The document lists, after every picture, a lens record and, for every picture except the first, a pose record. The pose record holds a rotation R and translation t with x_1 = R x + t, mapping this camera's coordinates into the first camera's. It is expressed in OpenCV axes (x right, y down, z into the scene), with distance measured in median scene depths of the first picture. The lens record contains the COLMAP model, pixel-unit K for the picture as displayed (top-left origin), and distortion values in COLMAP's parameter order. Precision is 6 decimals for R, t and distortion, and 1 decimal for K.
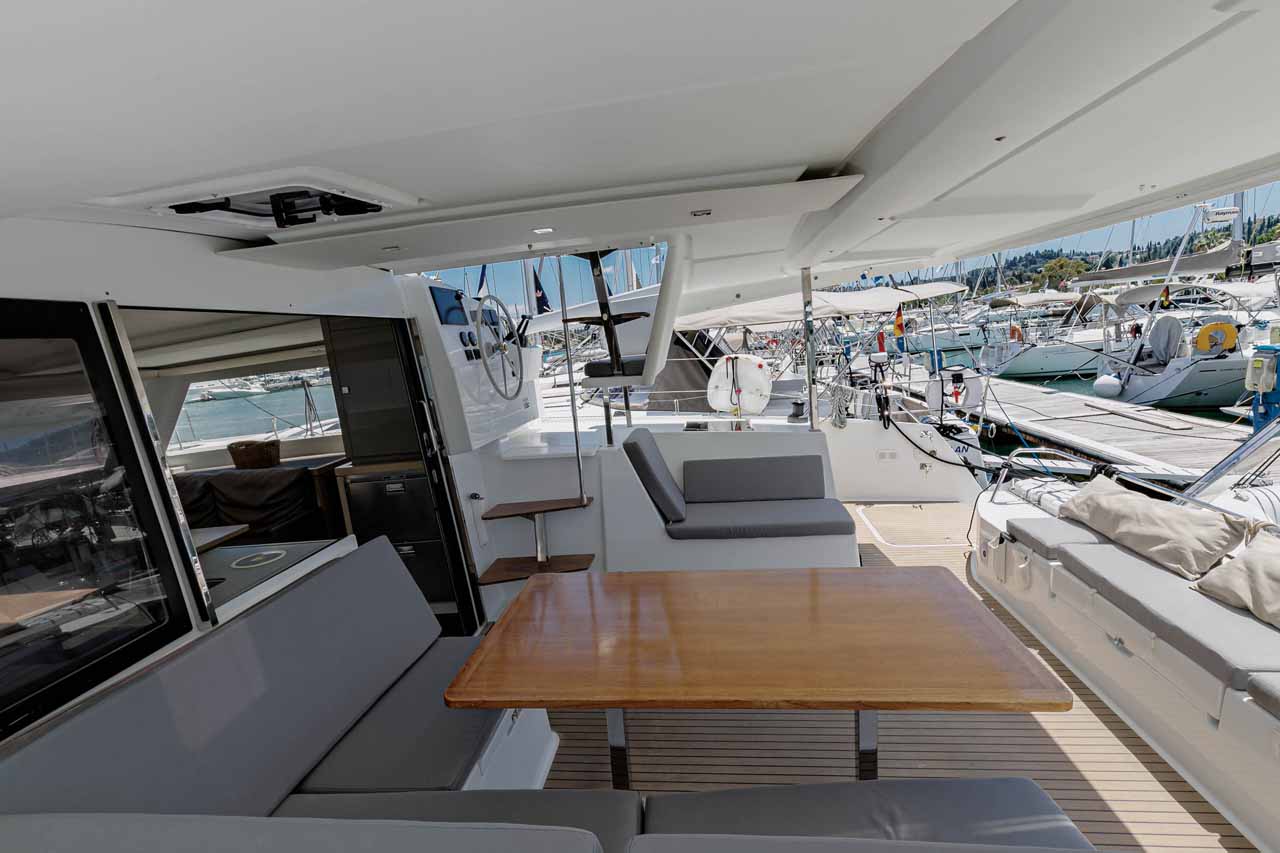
lens RADIAL K [[578.2, 0, 640.0], [0, 578.2, 446.5], [0, 0, 1]] dist [0.000417, 0.000106]
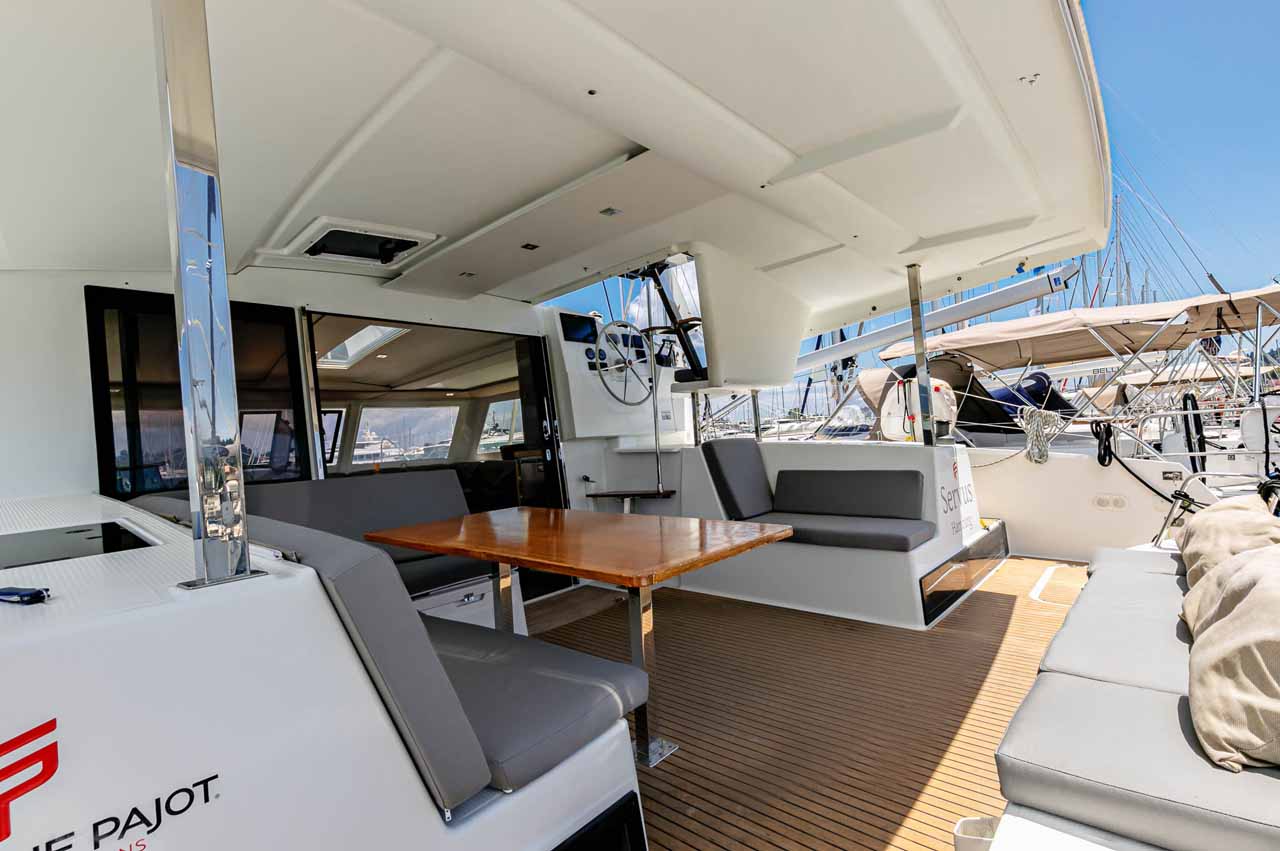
lens RADIAL K [[578.2, 0, 640.0], [0, 578.2, 445.5], [0, 0, 1]] dist [0.000417, 0.000106]
pose [[0.814496, 0.041349, -0.578694, 0.507714], [-0.115005, 0.989171, -0.091188, 0.112677], [0.568656, 0.140825, 0.810431, 0.056236]]
